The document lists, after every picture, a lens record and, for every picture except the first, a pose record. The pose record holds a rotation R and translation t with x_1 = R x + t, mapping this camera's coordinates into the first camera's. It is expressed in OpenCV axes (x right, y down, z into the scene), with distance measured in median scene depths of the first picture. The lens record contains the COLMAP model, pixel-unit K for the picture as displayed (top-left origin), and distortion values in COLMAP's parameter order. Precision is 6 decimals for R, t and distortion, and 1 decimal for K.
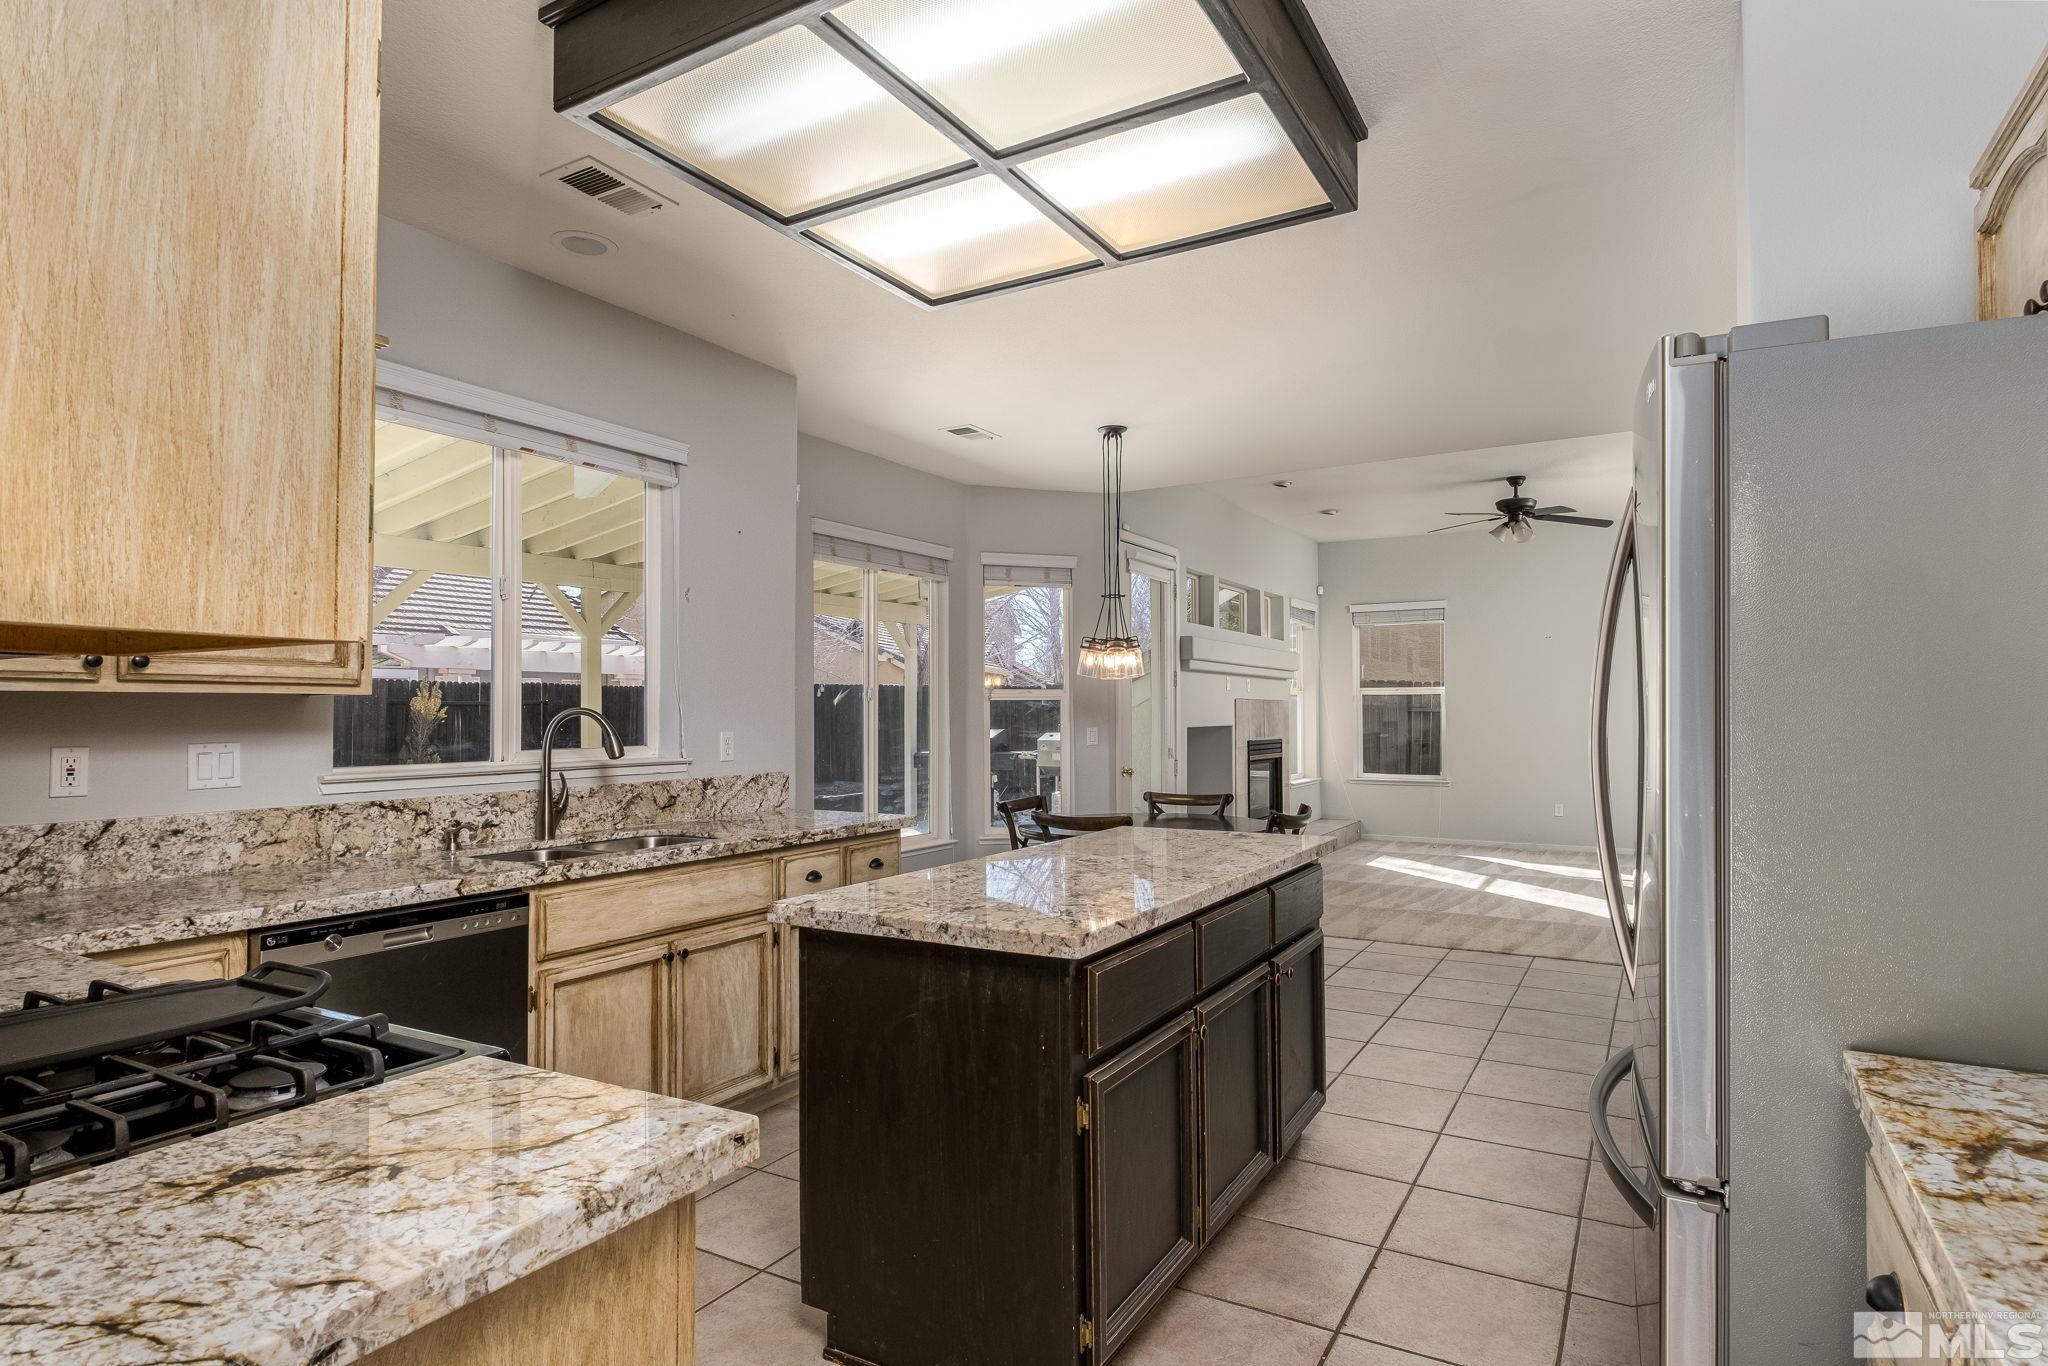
lens RADIAL K [[1074.0, 0, 1024.0], [0, 1074.0, 683.0], [0, 0, 1]] dist [0.001035, 0.000040]
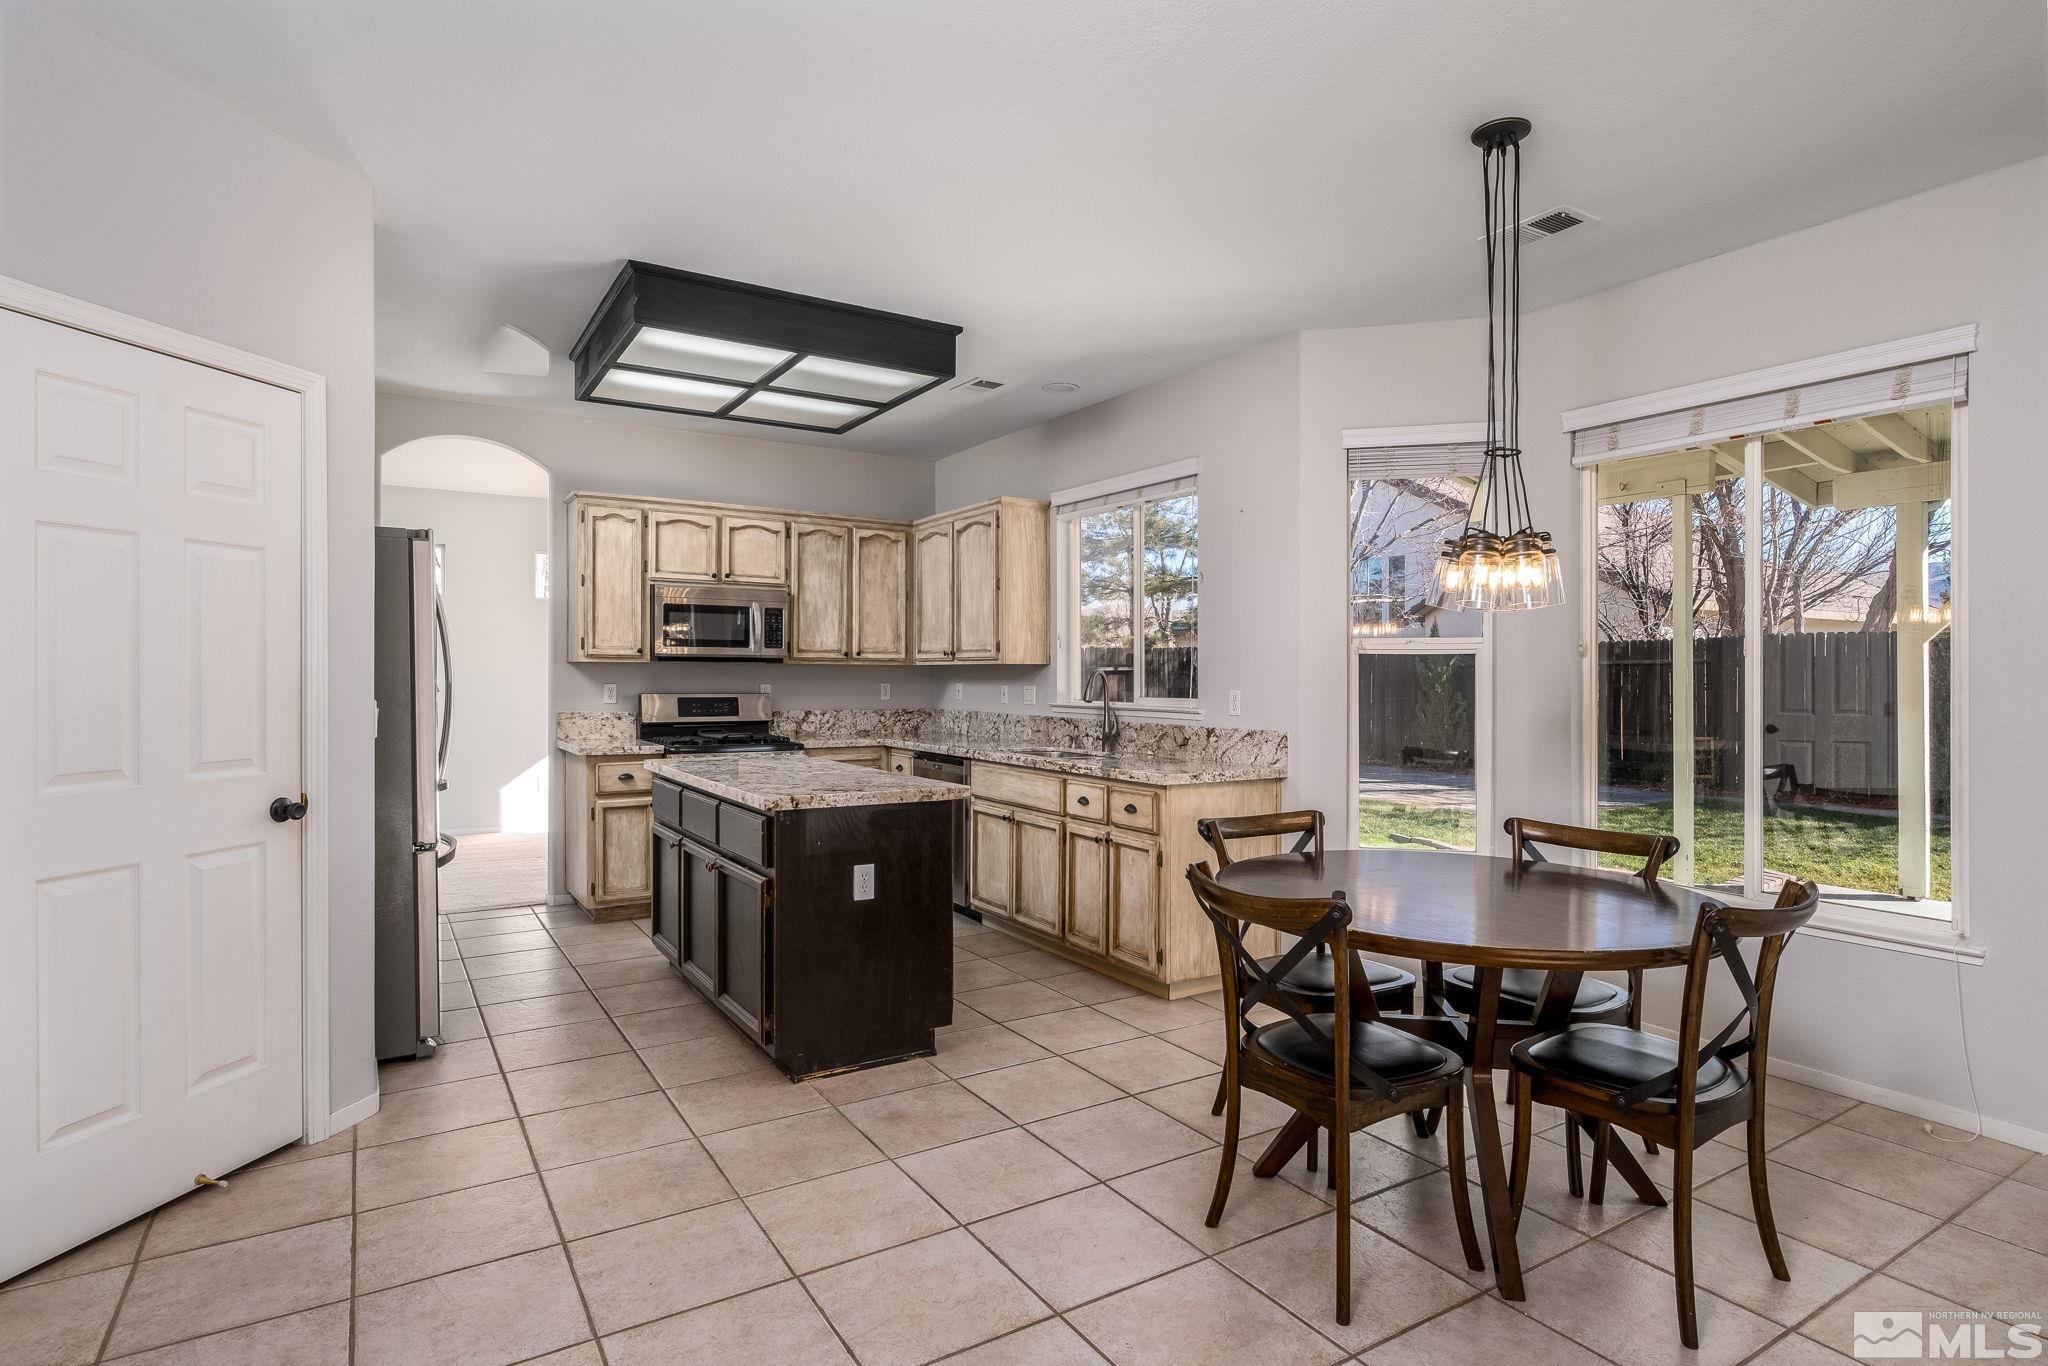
lens RADIAL K [[1074.0, 0, 1024.0], [0, 1074.0, 683.0], [0, 0, 1]] dist [0.001035, 0.000040]
pose [[-0.462664, 0.008986, -0.886488, 0.986474], [0.021372, 0.999771, -0.001020, 0.040159], [0.886276, -0.019418, -0.462750, 1.557694]]
